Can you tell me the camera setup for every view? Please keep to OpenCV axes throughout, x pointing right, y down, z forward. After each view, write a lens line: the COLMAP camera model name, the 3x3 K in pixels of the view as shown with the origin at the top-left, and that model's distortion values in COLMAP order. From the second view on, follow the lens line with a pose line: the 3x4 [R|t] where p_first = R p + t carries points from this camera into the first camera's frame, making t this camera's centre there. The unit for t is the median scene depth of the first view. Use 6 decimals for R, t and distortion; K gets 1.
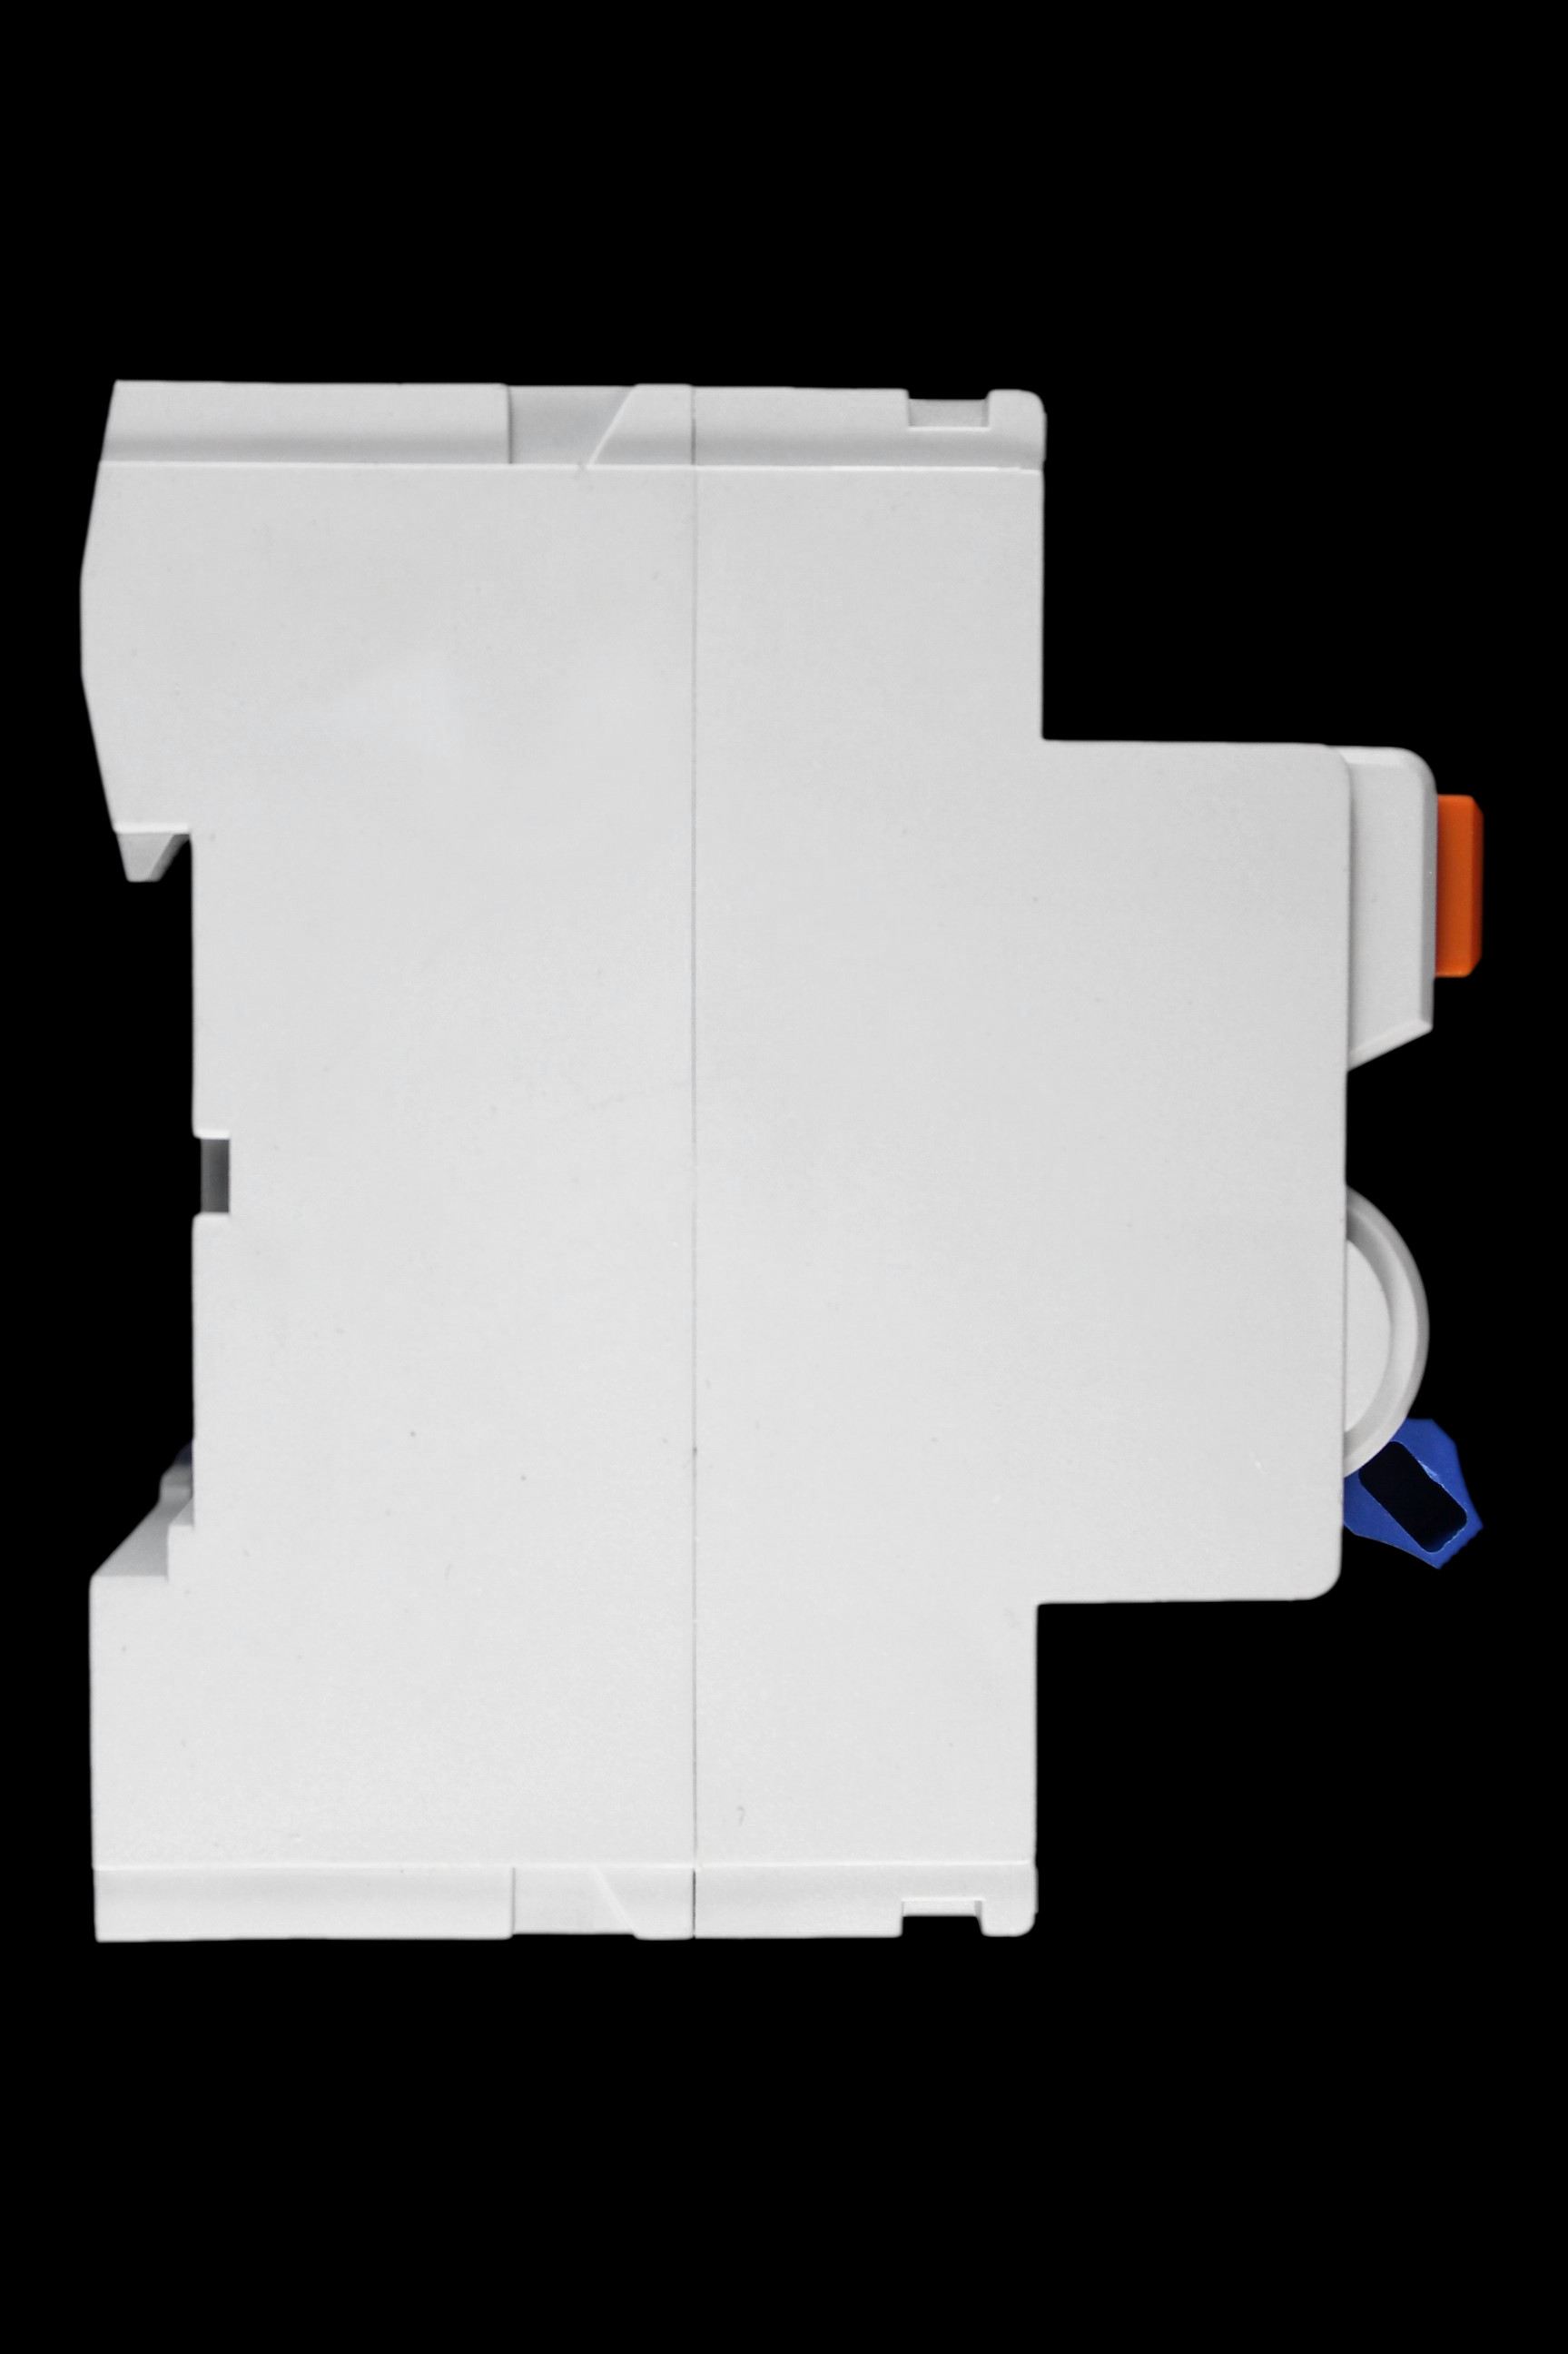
lens RADIAL K [[2499.9, 0, 784.0], [0, 2499.9, 1177.0], [0, 0, 1]] dist [-0.004406, -0.013930]
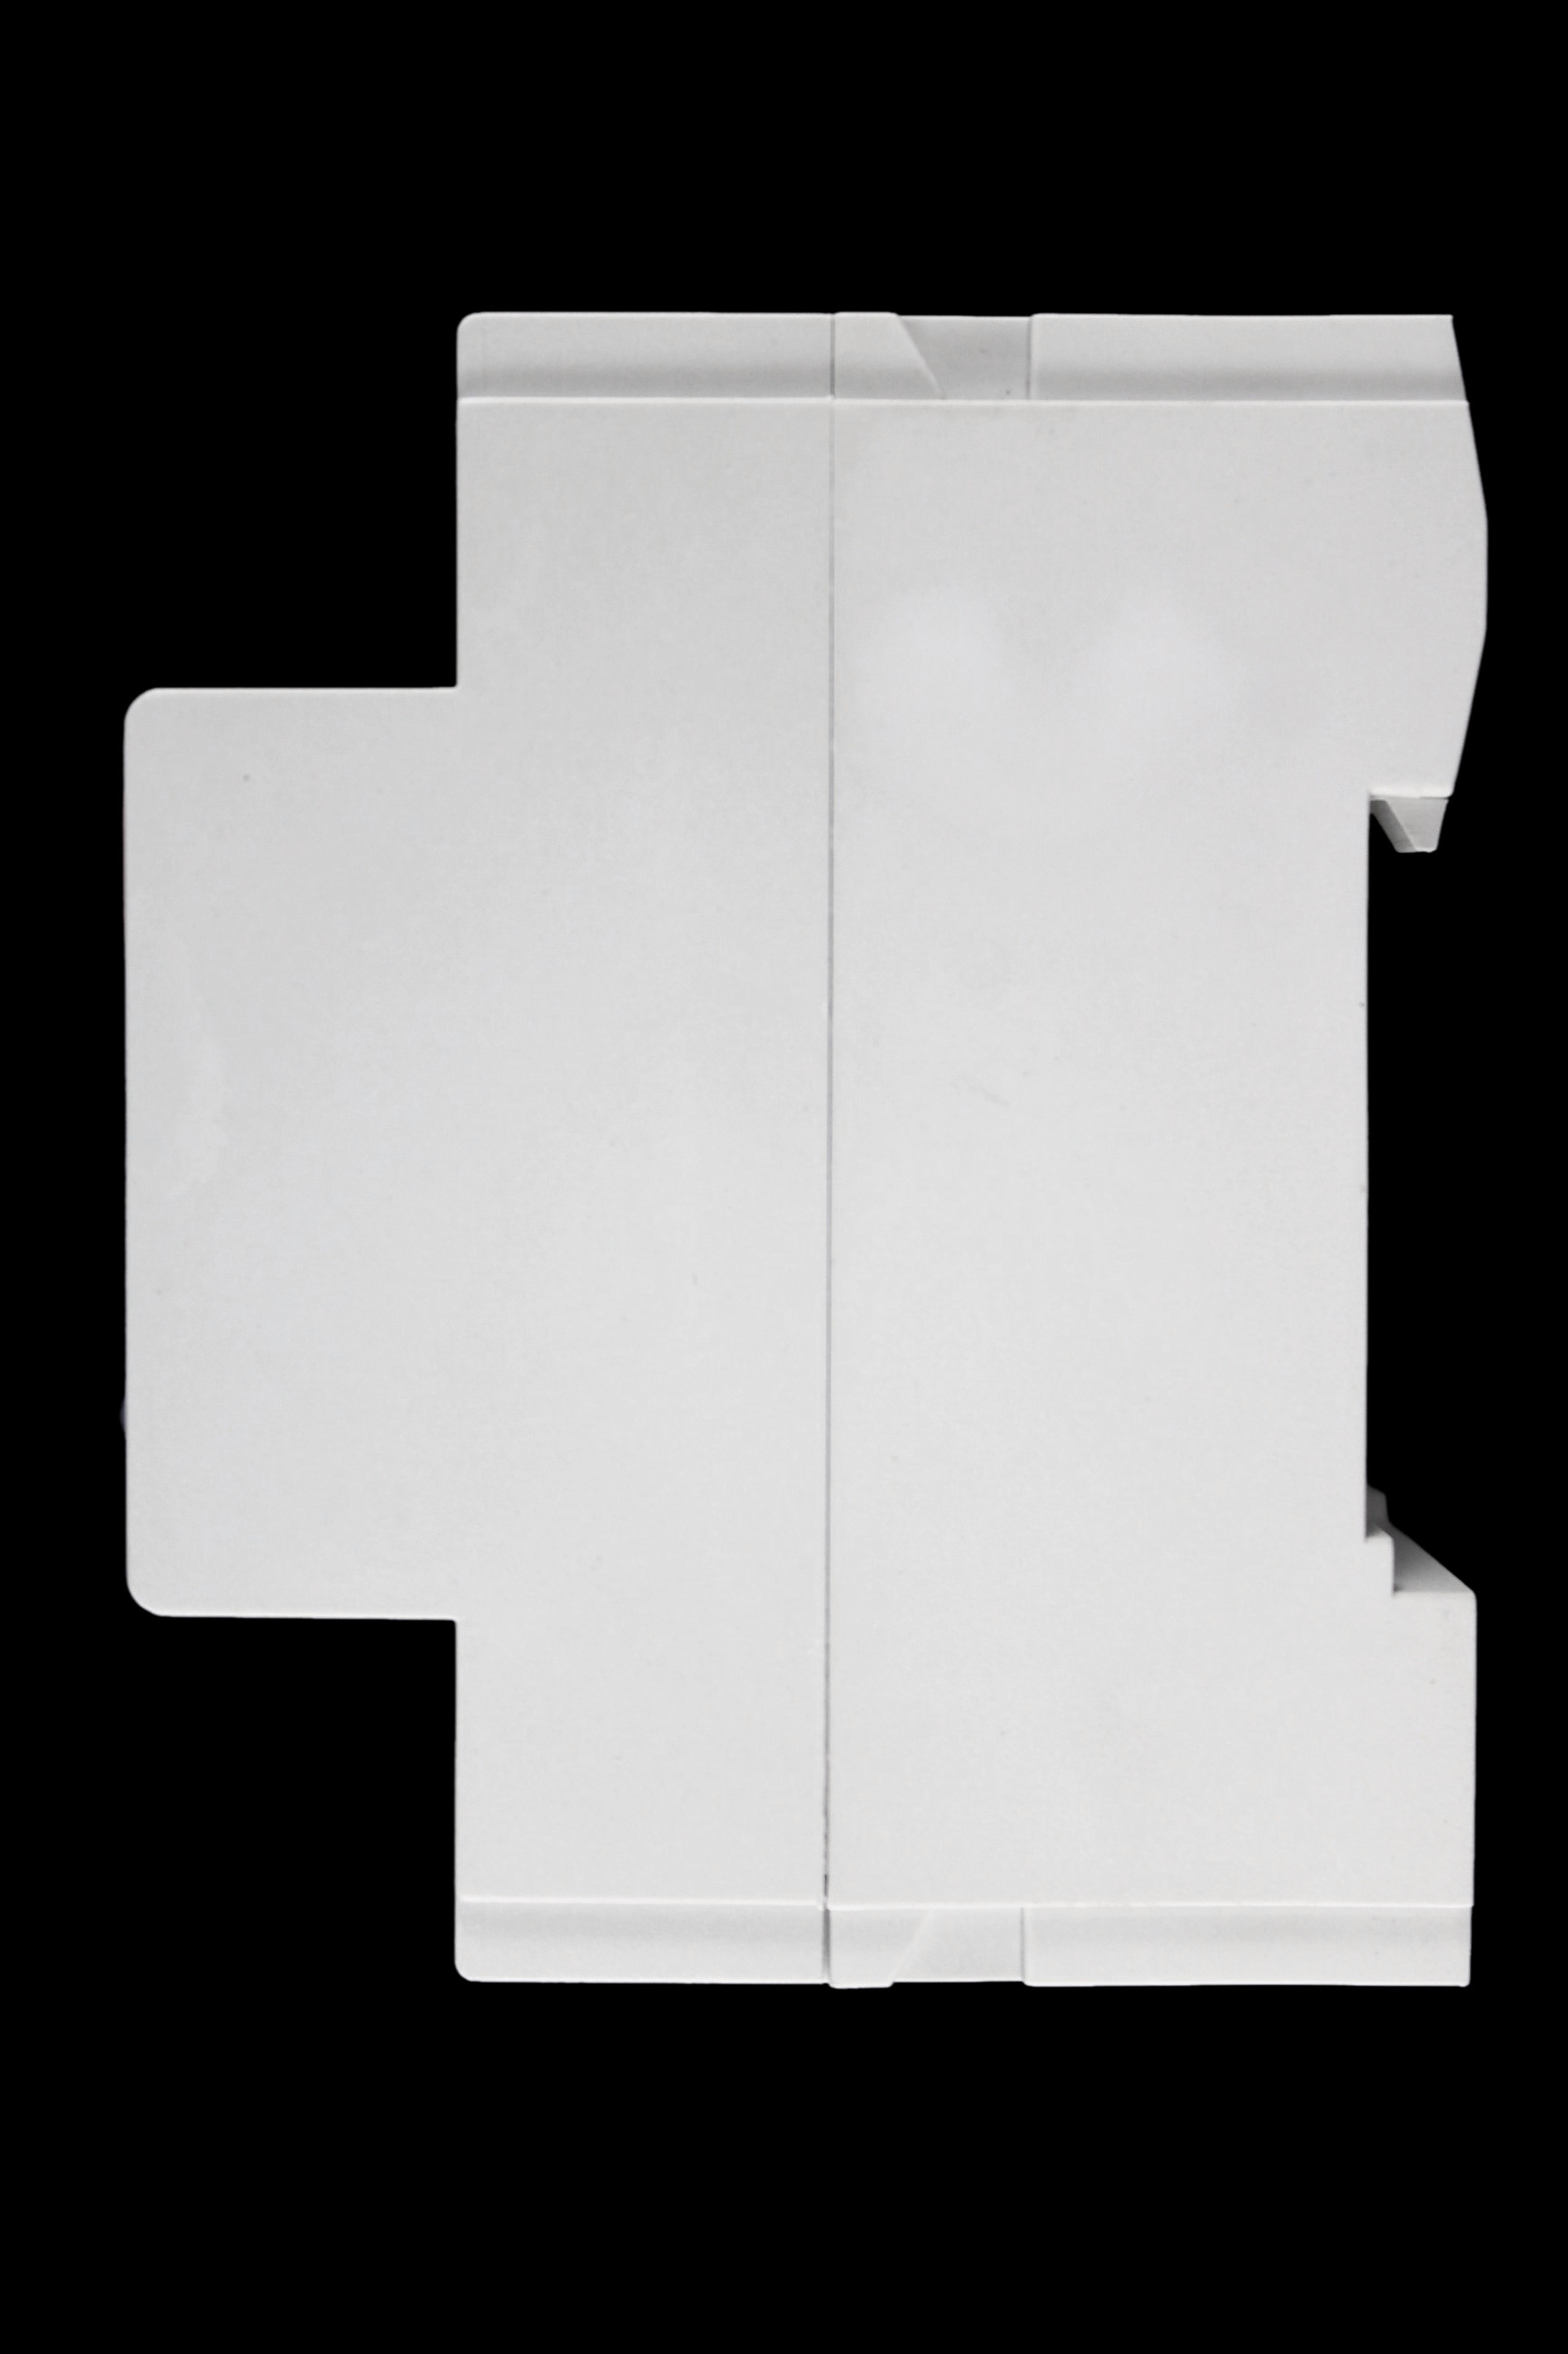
lens RADIAL K [[2686.6, 0, 784.0], [0, 2686.6, 1111.7], [0, 0, 1]] dist [0.009740, 0.008970]
pose [[0.999339, 0.005576, -0.035920, -0.116451], [-0.006214, 0.999824, -0.017680, -0.000017], [0.035815, 0.017892, 0.999198, -0.003341]]
